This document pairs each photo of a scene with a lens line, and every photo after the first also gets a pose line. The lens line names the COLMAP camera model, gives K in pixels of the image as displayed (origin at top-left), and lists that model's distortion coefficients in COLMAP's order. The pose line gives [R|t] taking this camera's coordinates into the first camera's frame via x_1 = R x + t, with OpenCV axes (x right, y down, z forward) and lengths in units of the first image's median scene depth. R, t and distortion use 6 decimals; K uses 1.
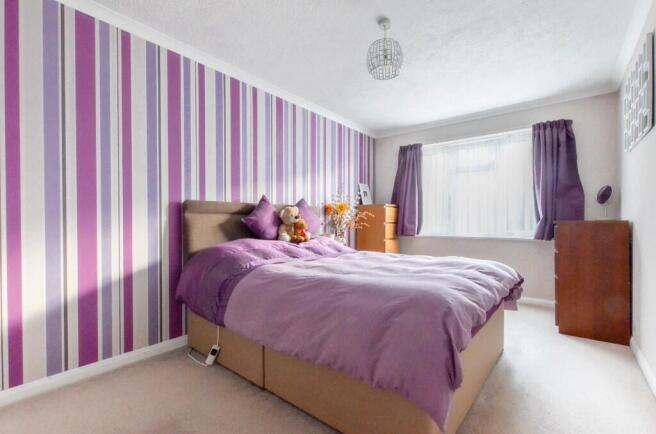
lens RADIAL K [[289.9, 0, 328.6], [0, 289.9, 220.9], [0, 0, 1]] dist [0.000982, 0.000041]
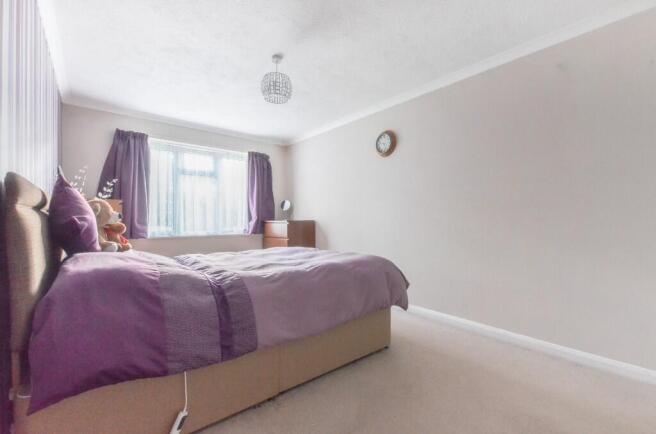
lens RADIAL K [[289.9, 0, 328.3], [0, 289.9, 218.2], [0, 0, 1]] dist [0.000982, 0.000041]
pose [[0.215307, 0.009615, 0.976499, -0.470464], [0.004875, 0.999928, -0.010920, 0.004366], [-0.976534, 0.007112, 0.215245, 0.281857]]
